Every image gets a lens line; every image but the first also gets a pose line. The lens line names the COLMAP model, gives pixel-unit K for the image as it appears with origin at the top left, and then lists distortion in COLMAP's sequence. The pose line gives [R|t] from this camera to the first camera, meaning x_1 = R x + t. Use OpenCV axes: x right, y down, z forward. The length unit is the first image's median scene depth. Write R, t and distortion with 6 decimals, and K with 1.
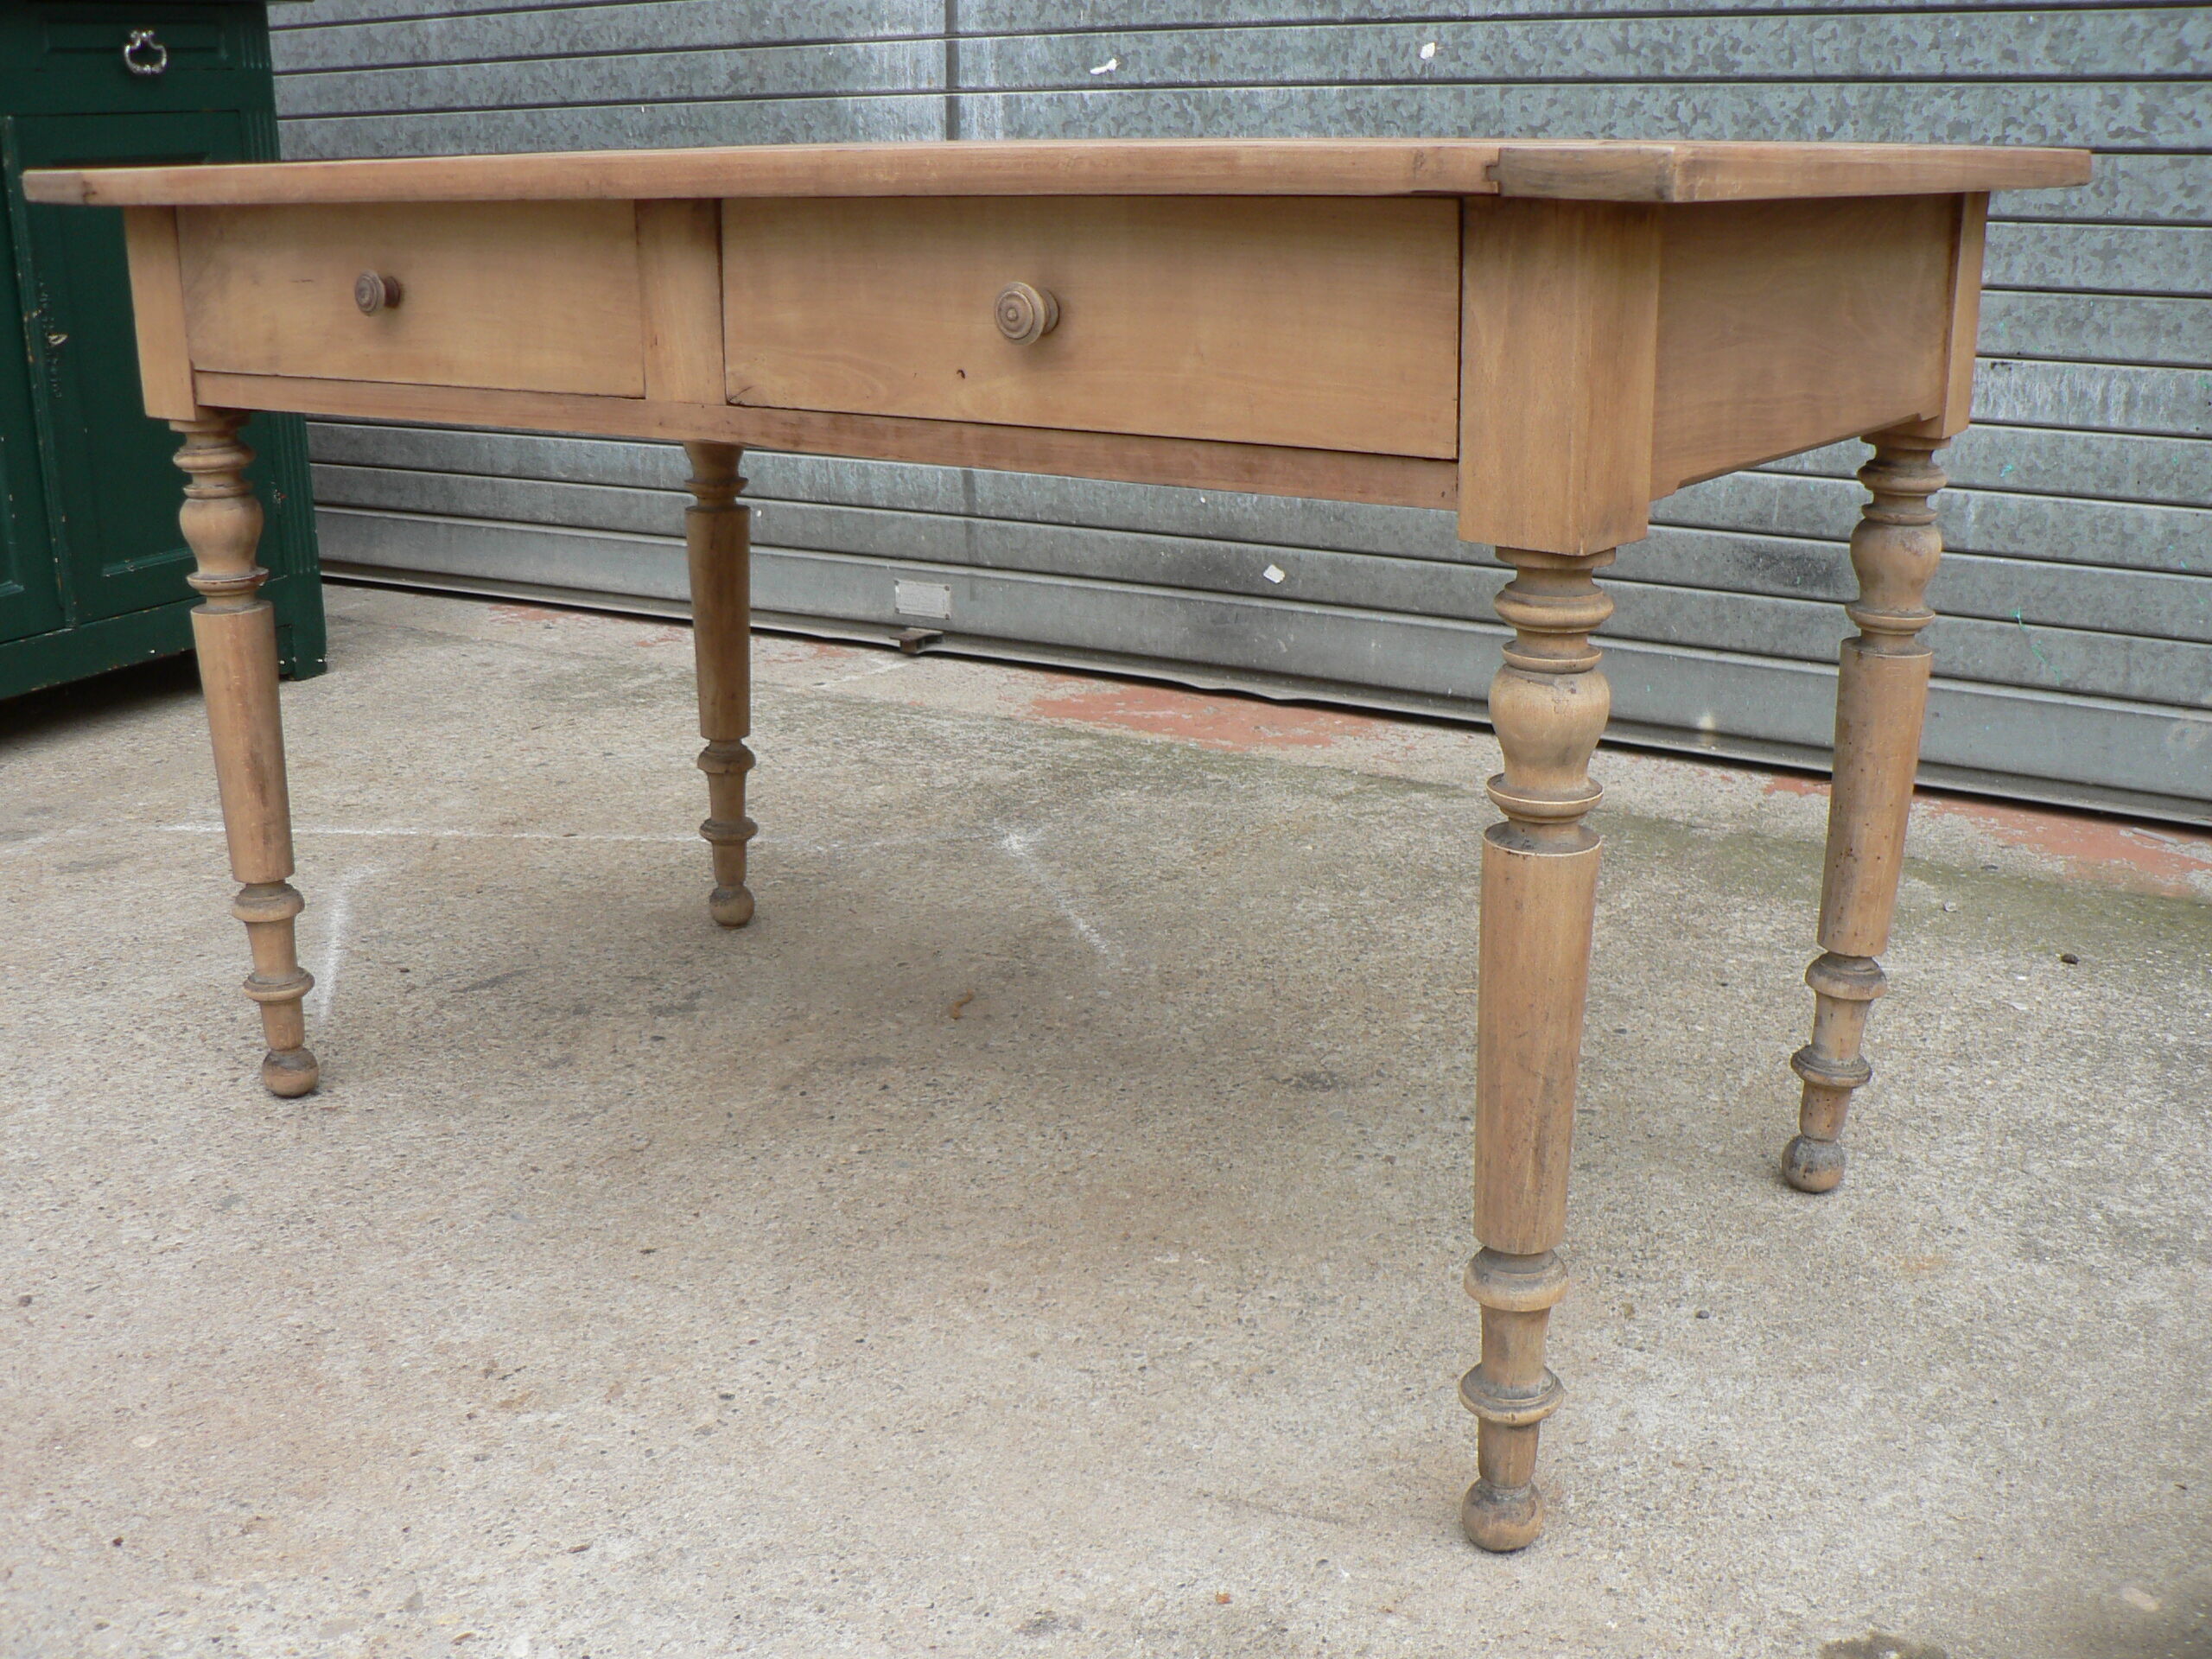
lens RADIAL K [[2410.2, 0, 1094.0], [0, 2410.2, 825.5], [0, 0, 1]] dist [-0.195161, 0.215722]
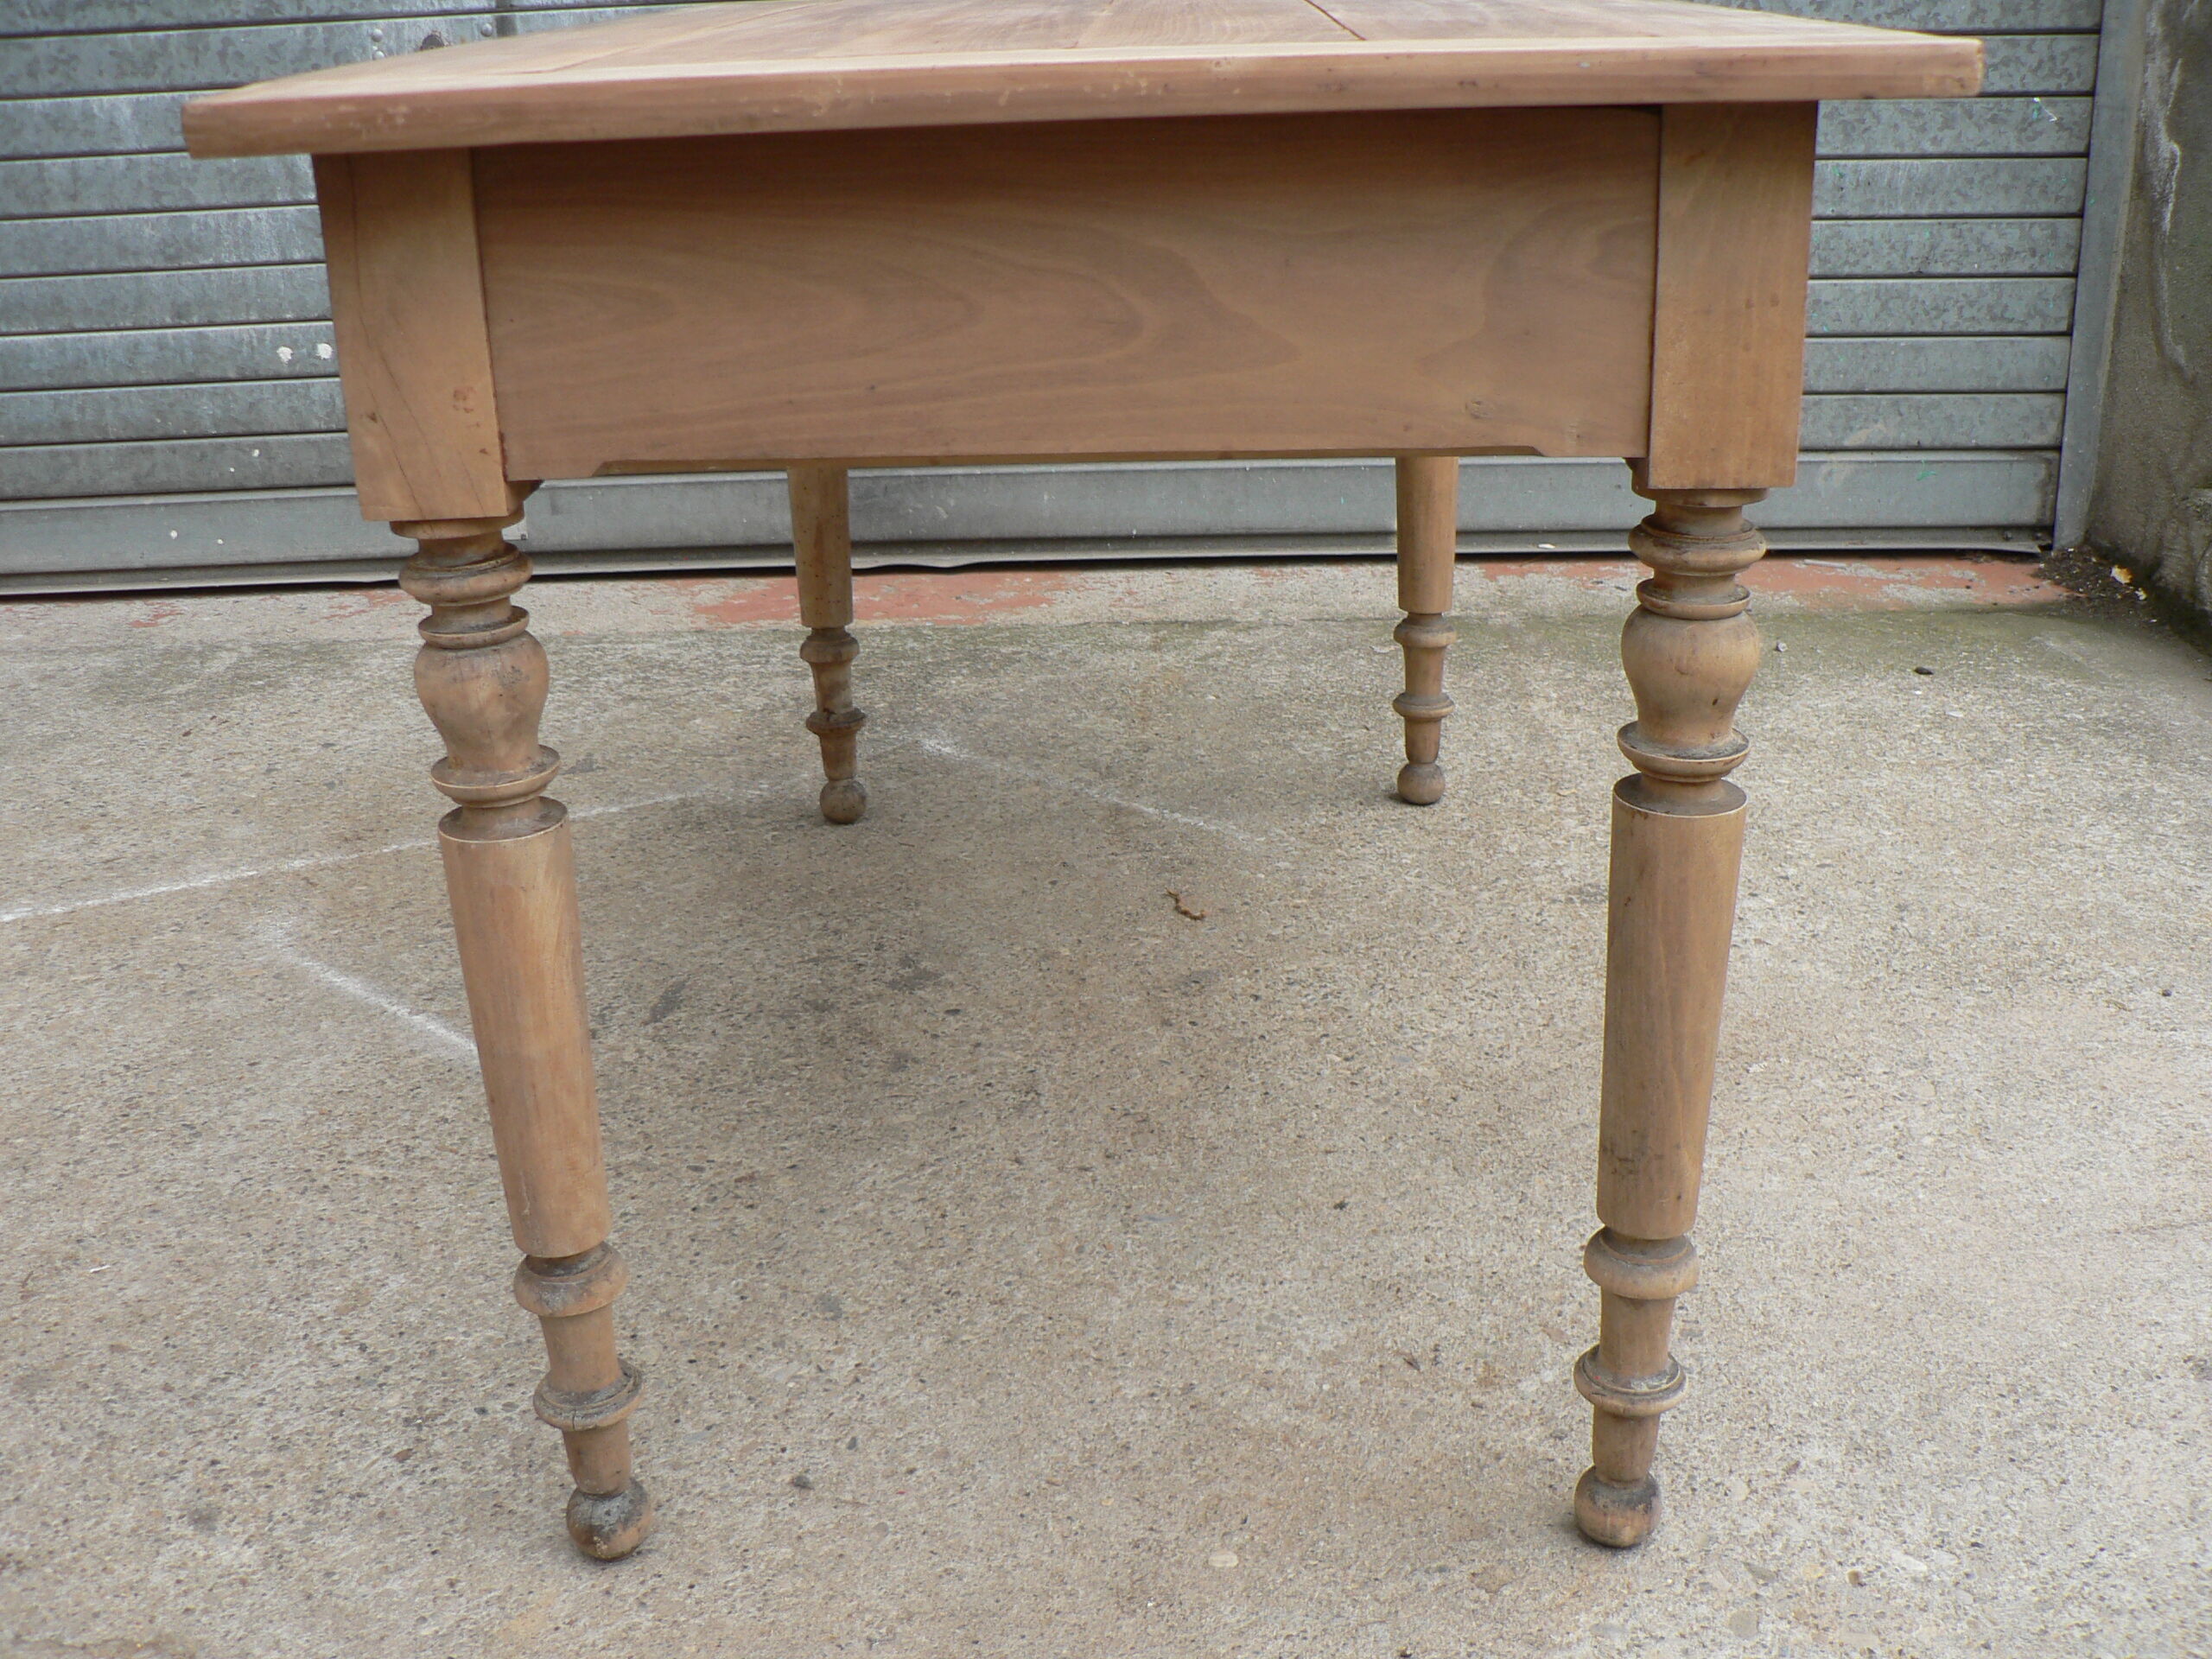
lens RADIAL K [[2410.2, 0, 1094.0], [0, 2410.2, 825.5], [0, 0, 1]] dist [-0.195161, 0.215722]
pose [[0.850241, -0.197626, 0.487887, -0.455250], [0.166934, 0.980238, 0.106145, -0.053455], [-0.499222, -0.008804, 0.866429, 0.157403]]
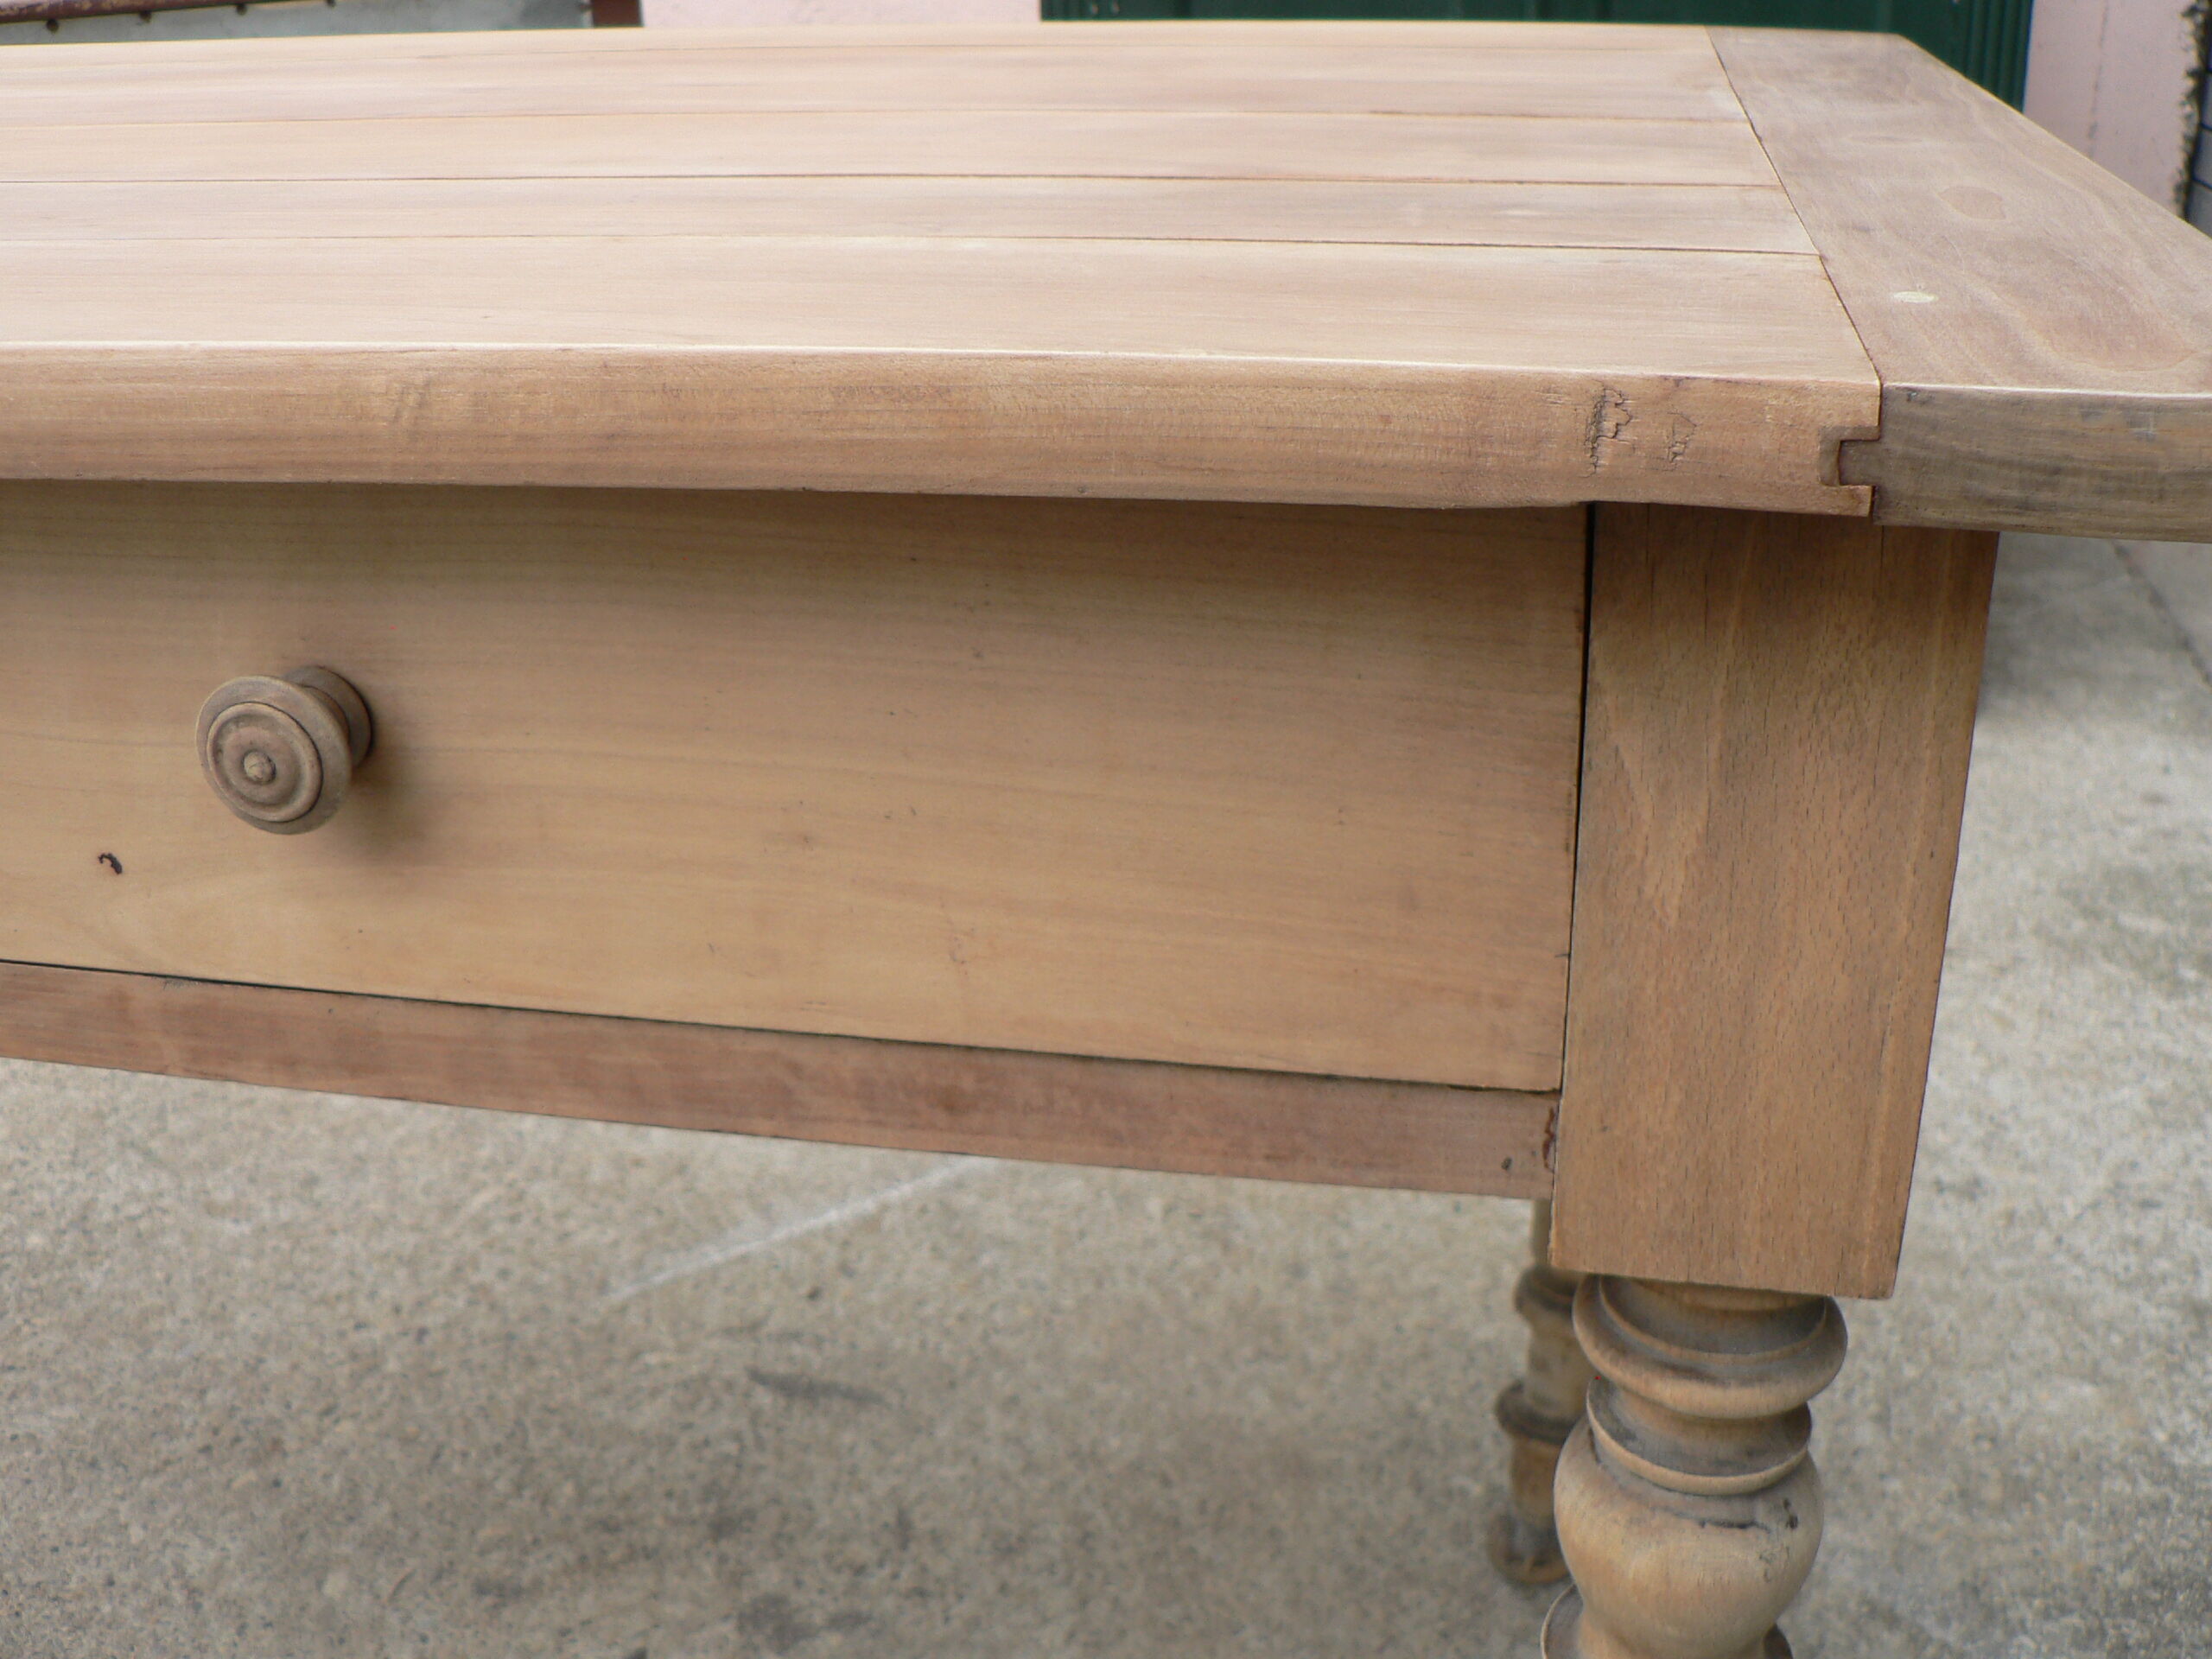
lens RADIAL K [[2408.3, 0, 1078.3], [0, 2408.3, 804.8], [0, 0, 1]] dist [-0.194737, 0.212028]
pose [[0.377511, 0.356087, -0.854802, 0.209885], [-0.246389, 0.928457, 0.277955, -0.225483], [0.892624, 0.105683, 0.438239, 0.670122]]
